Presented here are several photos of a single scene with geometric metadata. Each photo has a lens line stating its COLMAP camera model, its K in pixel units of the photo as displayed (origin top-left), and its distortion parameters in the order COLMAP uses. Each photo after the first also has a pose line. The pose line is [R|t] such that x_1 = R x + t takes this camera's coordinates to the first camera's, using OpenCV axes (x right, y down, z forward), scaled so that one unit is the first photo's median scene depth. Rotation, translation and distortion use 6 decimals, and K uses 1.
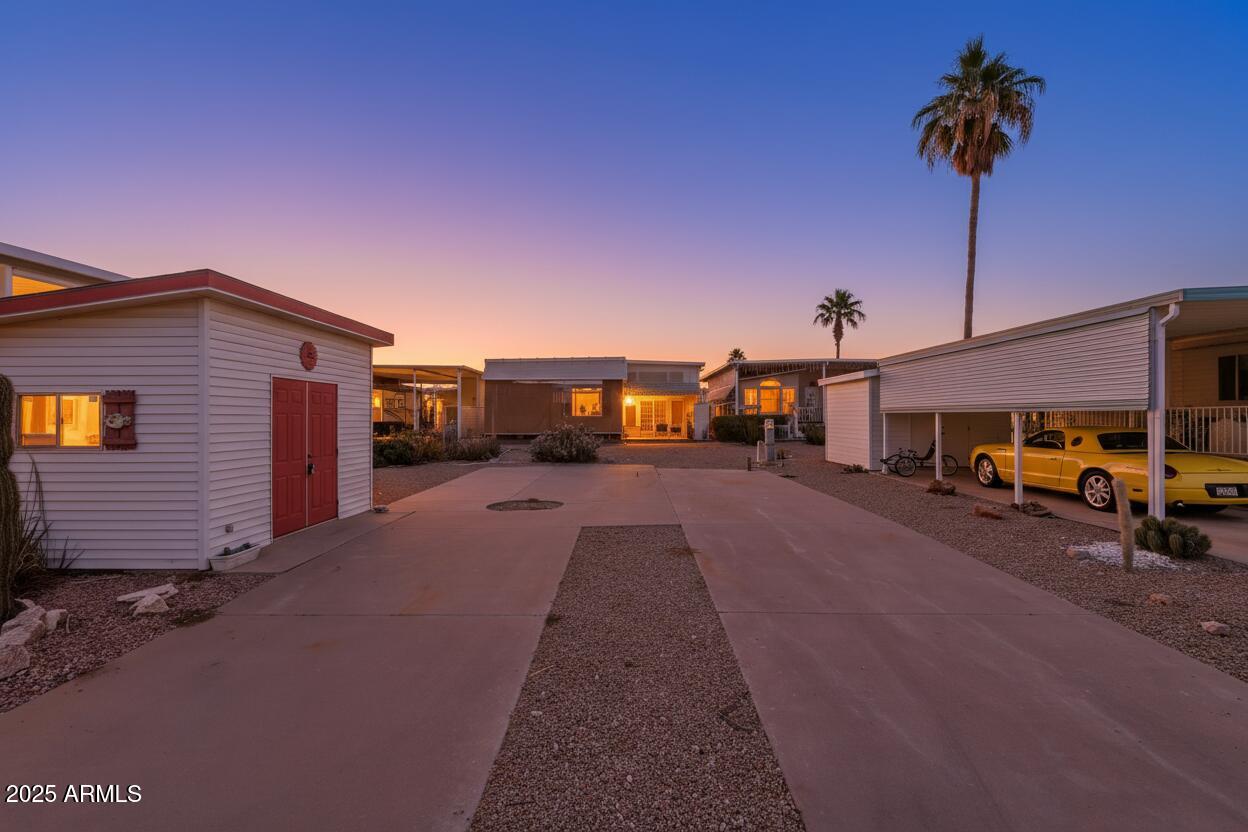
lens RADIAL K [[555.7, 0, 624.0], [0, 555.7, 416.0], [0, 0, 1]] dist [-0.003041, -0.000228]
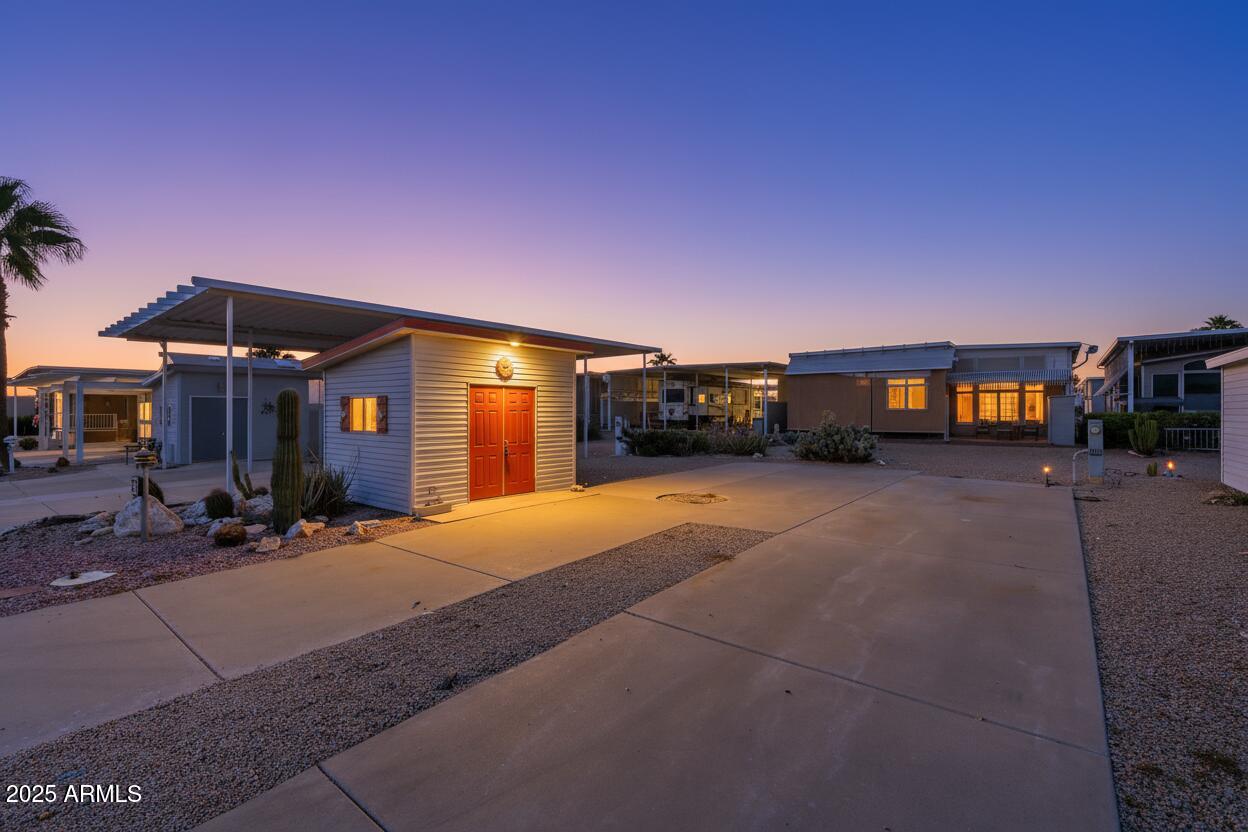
lens RADIAL K [[548.5, 0, 624.0], [0, 548.5, 416.0], [0, 0, 1]] dist [0.000632, 0.000414]
pose [[0.799005, 0.010137, -0.601239, 0.357198], [-0.003572, 0.999920, 0.012111, -0.006160], [0.601313, -0.007529, 0.798978, 0.095955]]
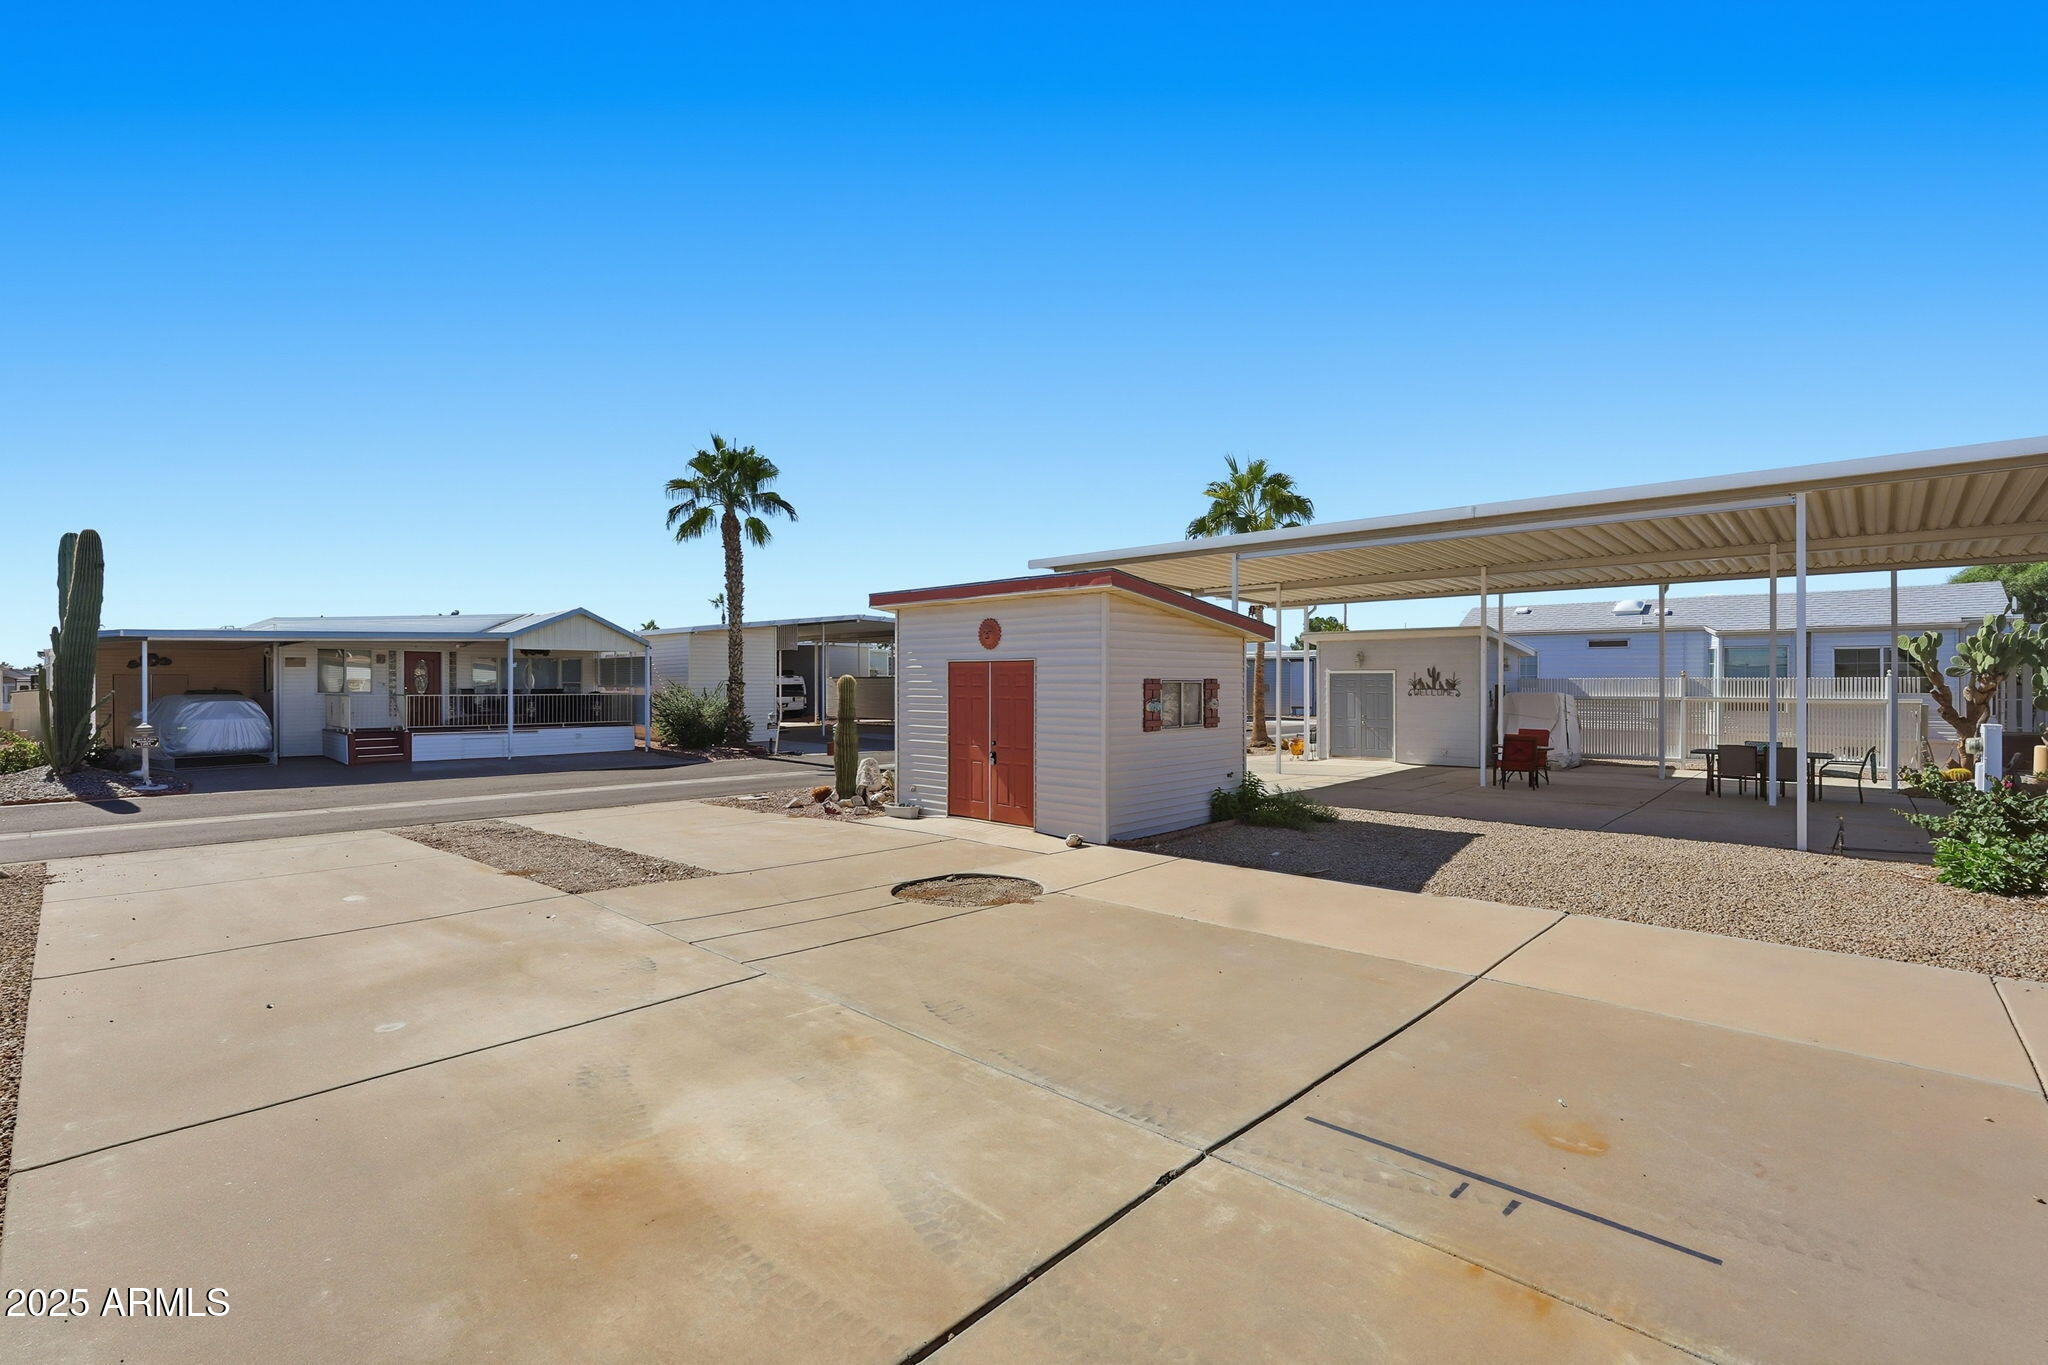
lens RADIAL K [[911.8, 0, 1024.0], [0, 911.8, 682.5], [0, 0, 1]] dist [-0.003041, -0.000228]
pose [[-0.669938, 0.003020, -0.742411, 0.398476], [0.006192, 0.999980, -0.001519, -0.019376], [0.742391, -0.005614, -0.669943, 1.584502]]
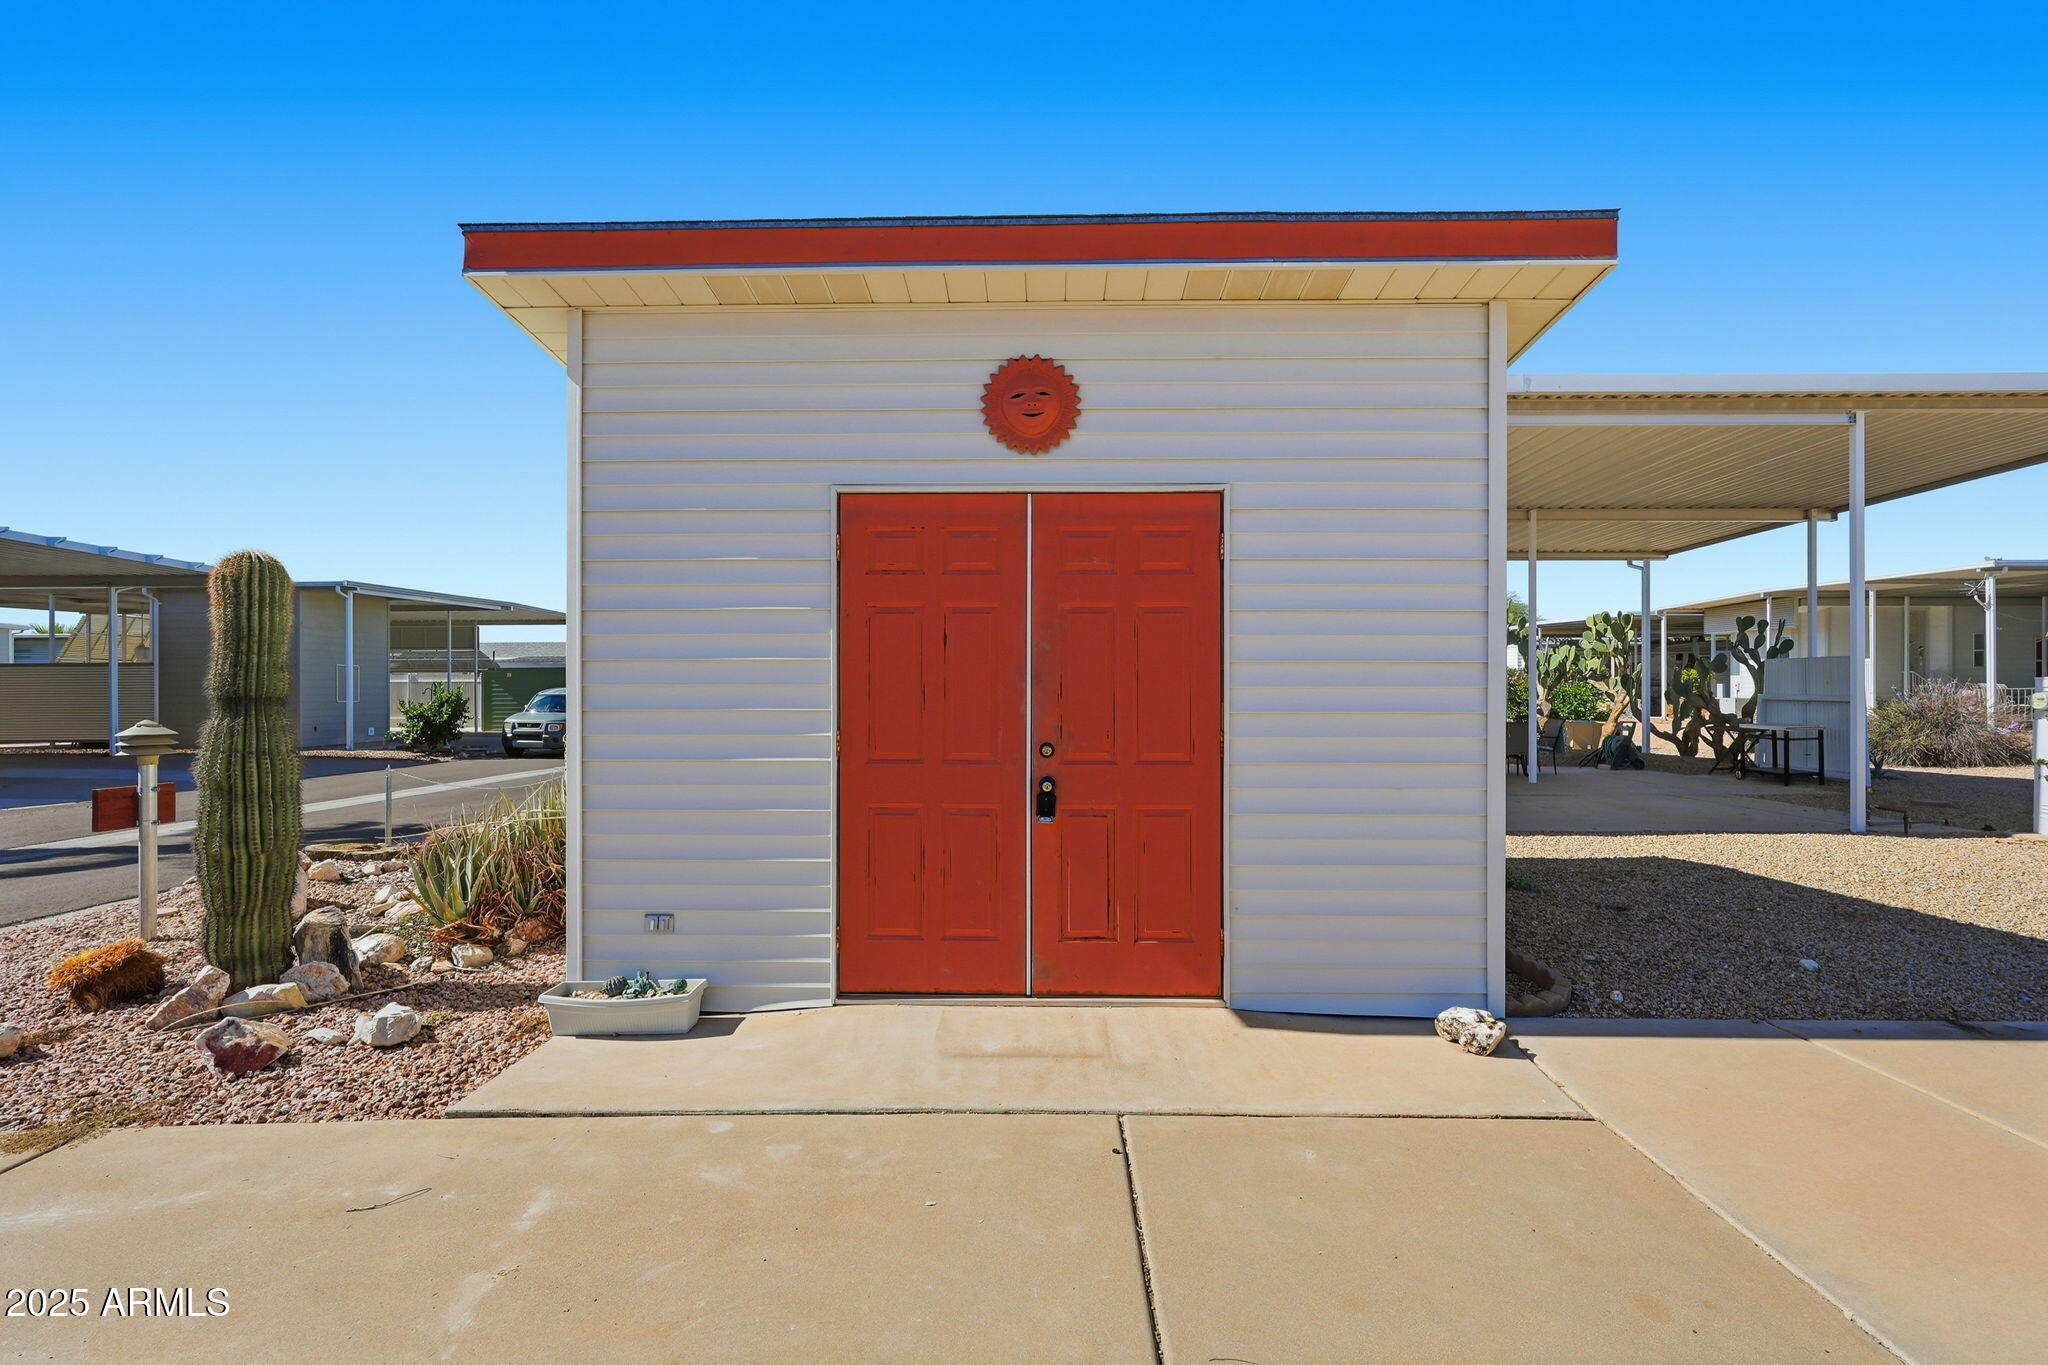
lens RADIAL K [[900.2, 0, 1024.0], [0, 900.2, 682.5], [0, 0, 1]] dist [0.000632, 0.000414]
pose [[-0.005934, -0.006858, -0.999959, -0.073937], [0.006508, 0.999955, -0.006897, 0.031225], [0.999961, -0.006548, -0.005889, 0.769263]]
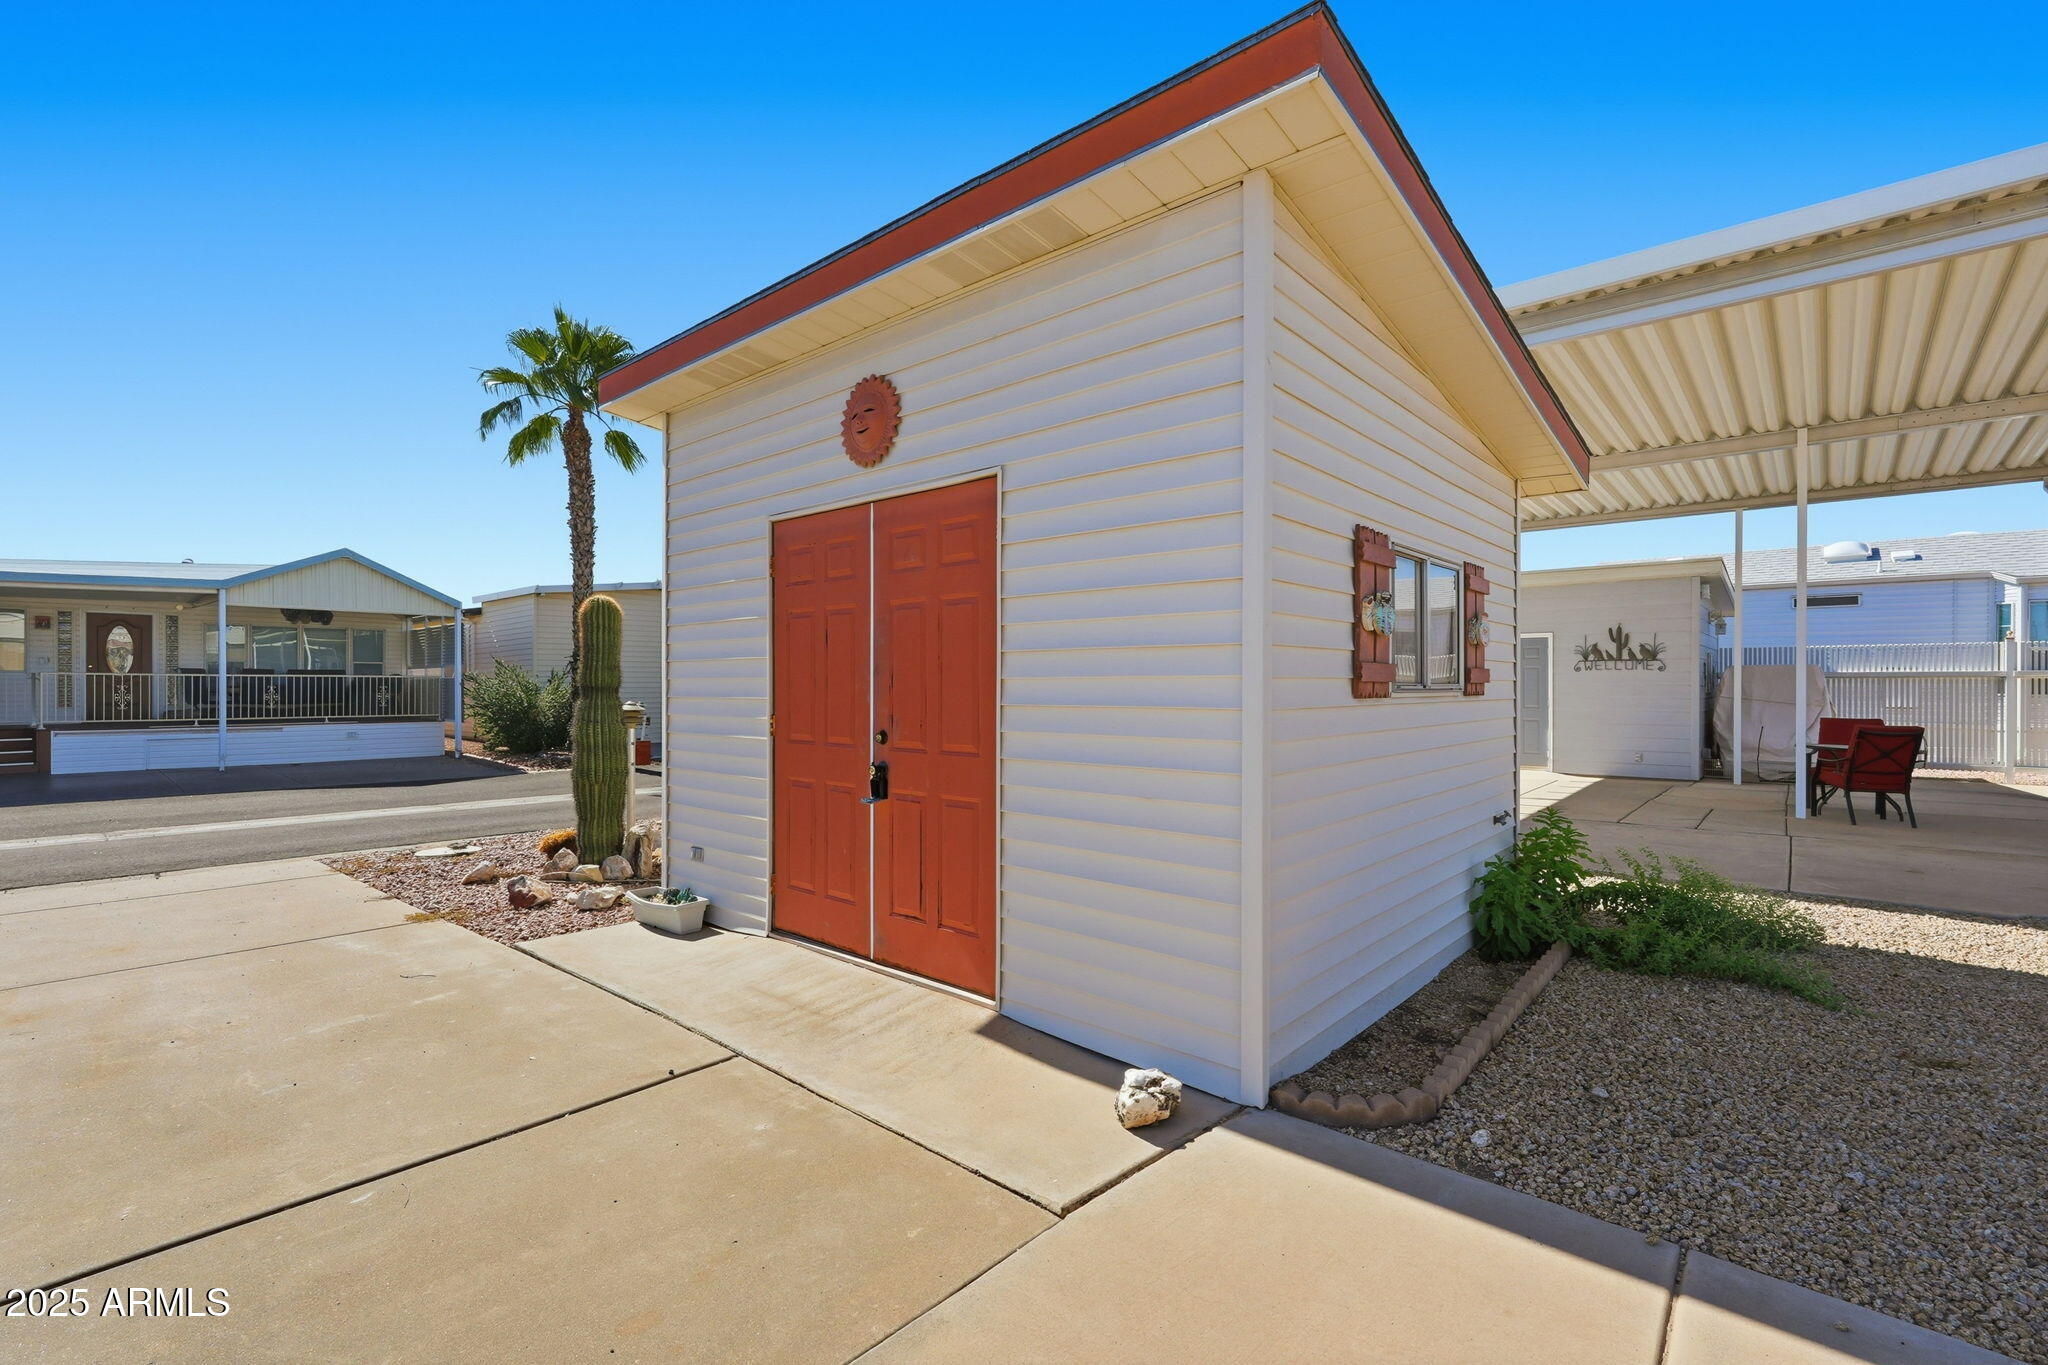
lens RADIAL K [[900.2, 0, 1024.0], [0, 900.2, 682.5], [0, 0, 1]] dist [0.000632, 0.000414]
pose [[-0.649706, -0.001097, -0.760185, -0.178795], [0.006340, 0.999956, -0.006861, 0.035225], [0.760159, -0.009277, -0.649671, 1.081346]]
